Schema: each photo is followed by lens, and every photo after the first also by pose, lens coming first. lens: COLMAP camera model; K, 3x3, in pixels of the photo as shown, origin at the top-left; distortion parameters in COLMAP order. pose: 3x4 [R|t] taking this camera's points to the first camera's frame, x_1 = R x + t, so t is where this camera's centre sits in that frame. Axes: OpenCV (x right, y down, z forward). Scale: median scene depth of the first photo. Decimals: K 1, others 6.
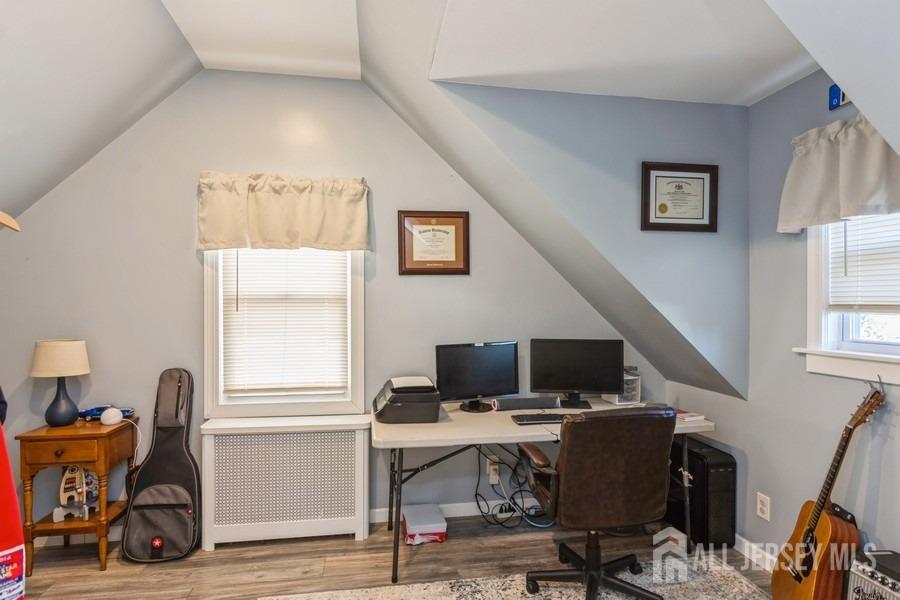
lens RADIAL K [[476.2, 0, 449.8], [0, 476.2, 302.7], [0, 0, 1]] dist [-0.002230, 0.000062]
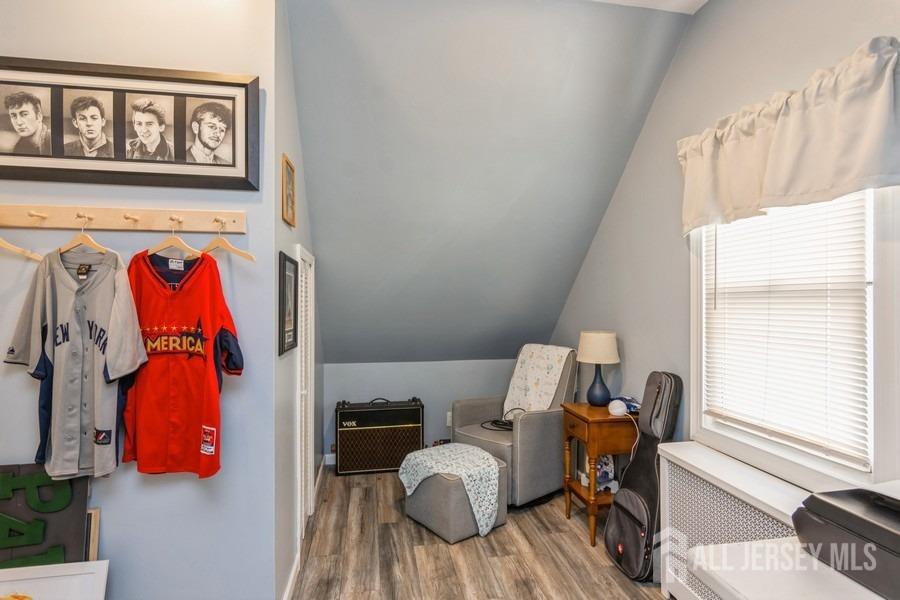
lens RADIAL K [[476.2, 0, 449.5], [0, 476.2, 298.8], [0, 0, 1]] dist [-0.002230, 0.000062]
pose [[0.005934, -0.006170, -0.999963, 0.304809], [0.005073, 0.999968, -0.006140, 0.003402], [0.999970, -0.005036, 0.005965, 0.570382]]
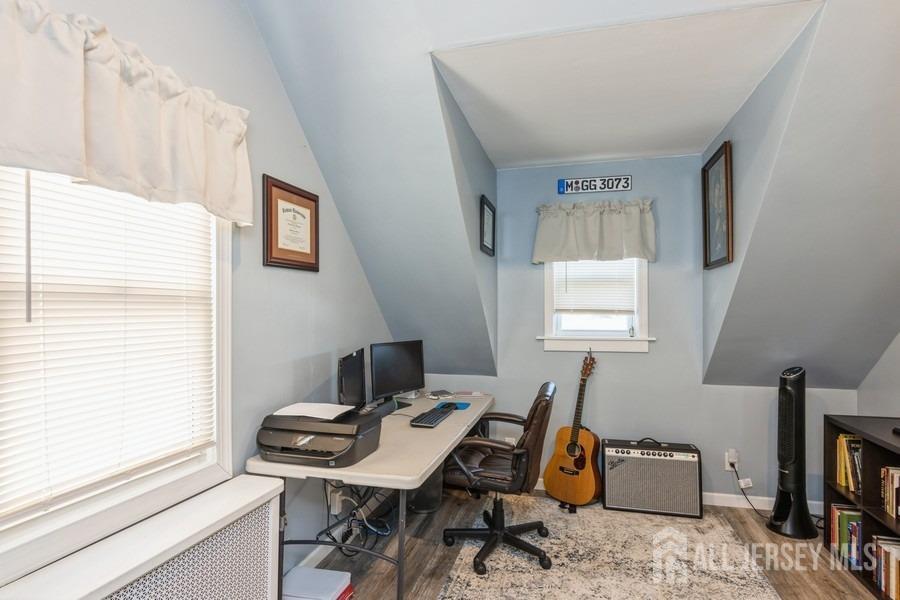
lens RADIAL K [[476.2, 0, 448.5], [0, 476.2, 306.3], [0, 0, 1]] dist [-0.002230, 0.000062]
pose [[0.416488, 0.008389, 0.909103, -0.669840], [-0.004231, 0.999964, -0.007289, 0.006466], [-0.909132, -0.000810, 0.416508, 0.486635]]
